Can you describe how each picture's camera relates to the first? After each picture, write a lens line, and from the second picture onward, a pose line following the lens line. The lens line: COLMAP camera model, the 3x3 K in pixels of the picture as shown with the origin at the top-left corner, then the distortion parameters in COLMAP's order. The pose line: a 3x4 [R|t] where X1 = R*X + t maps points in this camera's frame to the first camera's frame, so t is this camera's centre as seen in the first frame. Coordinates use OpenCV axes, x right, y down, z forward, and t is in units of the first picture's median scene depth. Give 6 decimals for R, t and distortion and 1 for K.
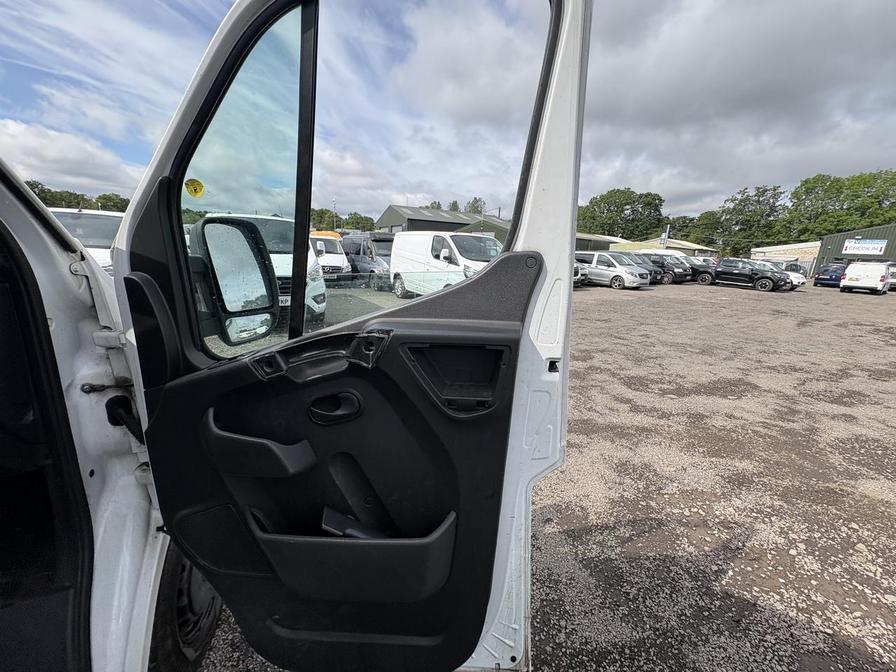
lens RADIAL K [[356.8, 0, 448.9], [0, 356.8, 336.0], [0, 0, 1]] dist [0.000160, 0.000411]
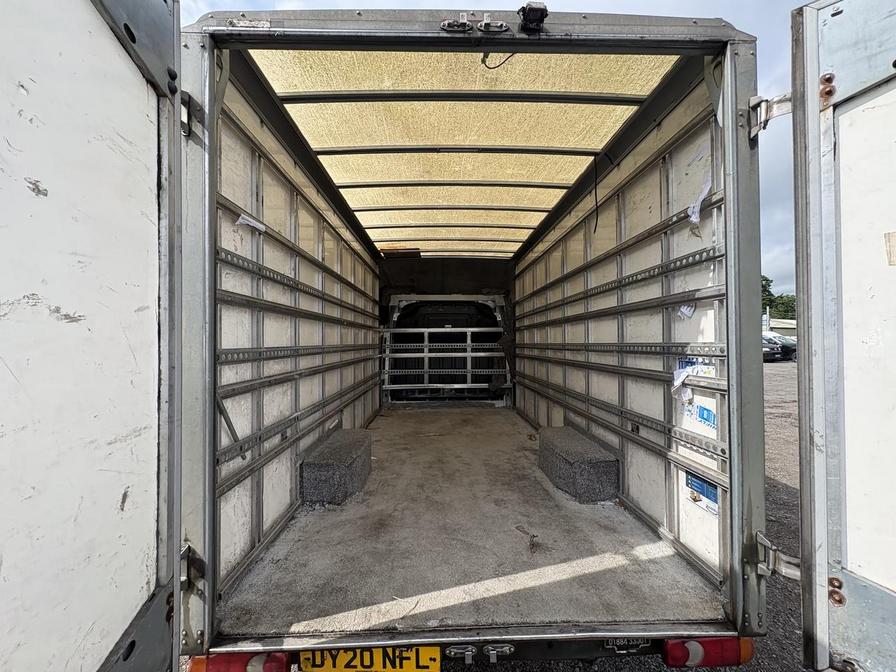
lens RADIAL K [[356.8, 0, 448.2], [0, 356.8, 336.7], [0, 0, 1]] dist [0.000160, 0.000411]
pose [[0.964970, -0.052836, -0.256986, 0.003255], [-0.014964, 0.966833, -0.254970, 0.062877], [0.261934, 0.249884, 0.932174, -0.247905]]
